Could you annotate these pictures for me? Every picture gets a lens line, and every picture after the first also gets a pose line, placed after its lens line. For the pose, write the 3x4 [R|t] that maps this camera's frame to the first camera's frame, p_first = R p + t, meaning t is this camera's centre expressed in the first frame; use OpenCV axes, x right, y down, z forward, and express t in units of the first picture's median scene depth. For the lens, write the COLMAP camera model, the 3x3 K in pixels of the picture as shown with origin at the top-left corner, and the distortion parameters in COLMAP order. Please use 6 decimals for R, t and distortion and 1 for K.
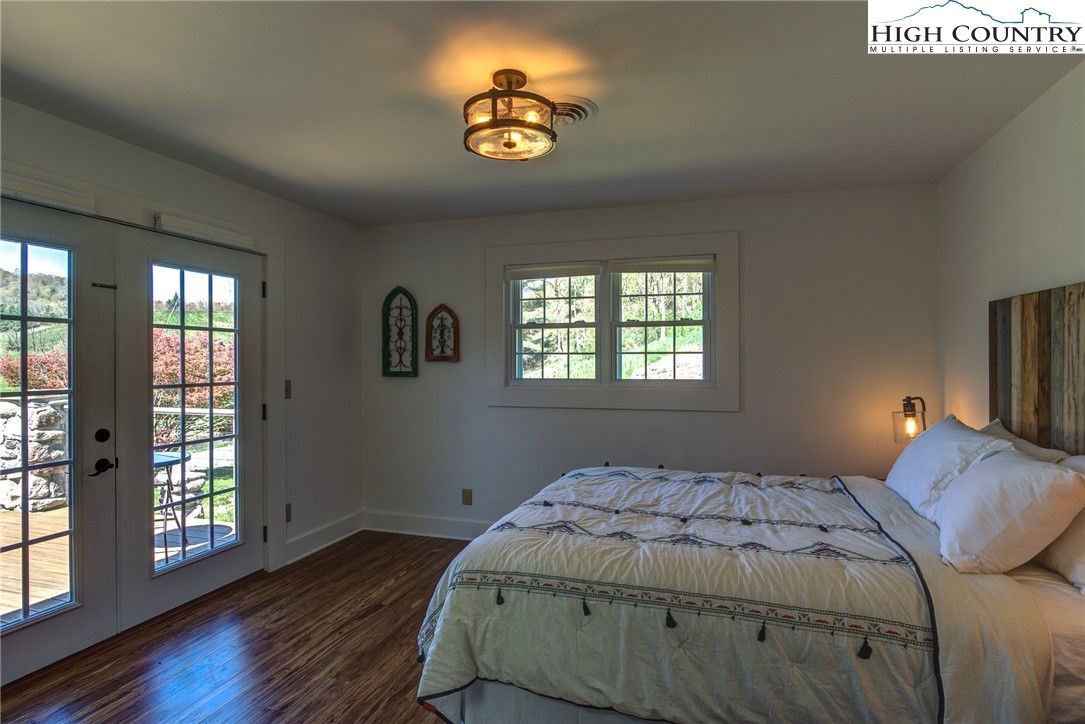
lens RADIAL K [[586.1, 0, 550.2], [0, 586.1, 362.4], [0, 0, 1]] dist [-0.005945, -0.000246]
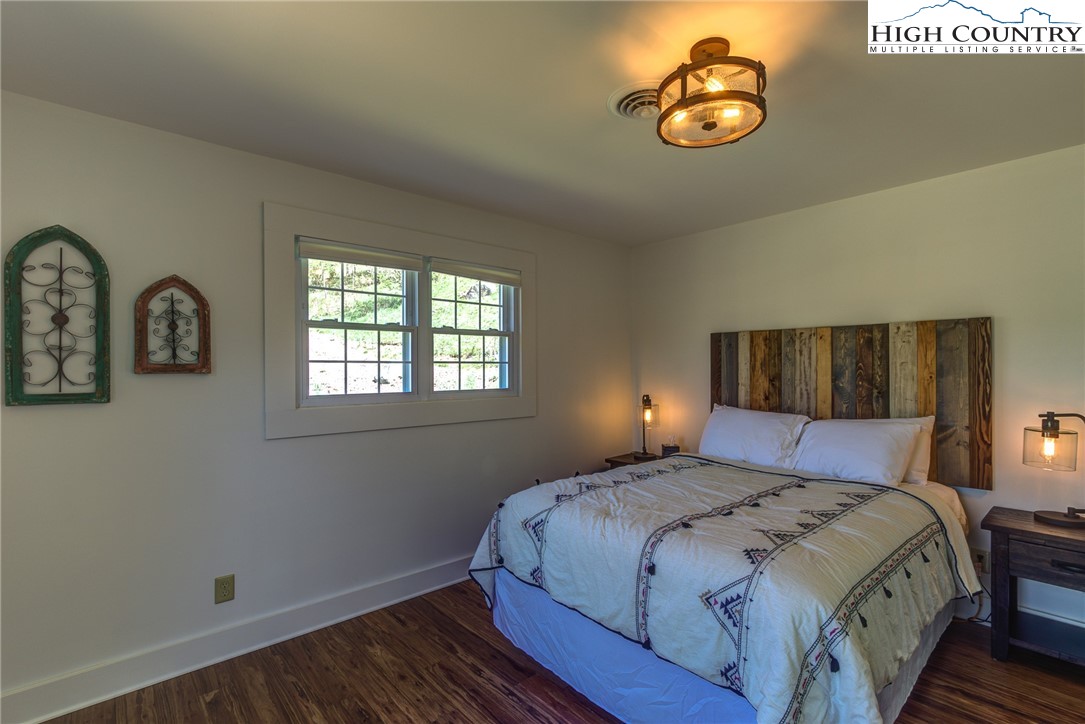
lens RADIAL K [[519.6, 0, 537.7], [0, 519.6, 370.2], [0, 0, 1]] dist [0.007835, 0.001905]
pose [[0.506090, -0.004619, 0.862468, -0.439174], [0.004556, 0.999986, 0.002682, -0.004262], [-0.862468, 0.002572, 0.506104, 0.410645]]
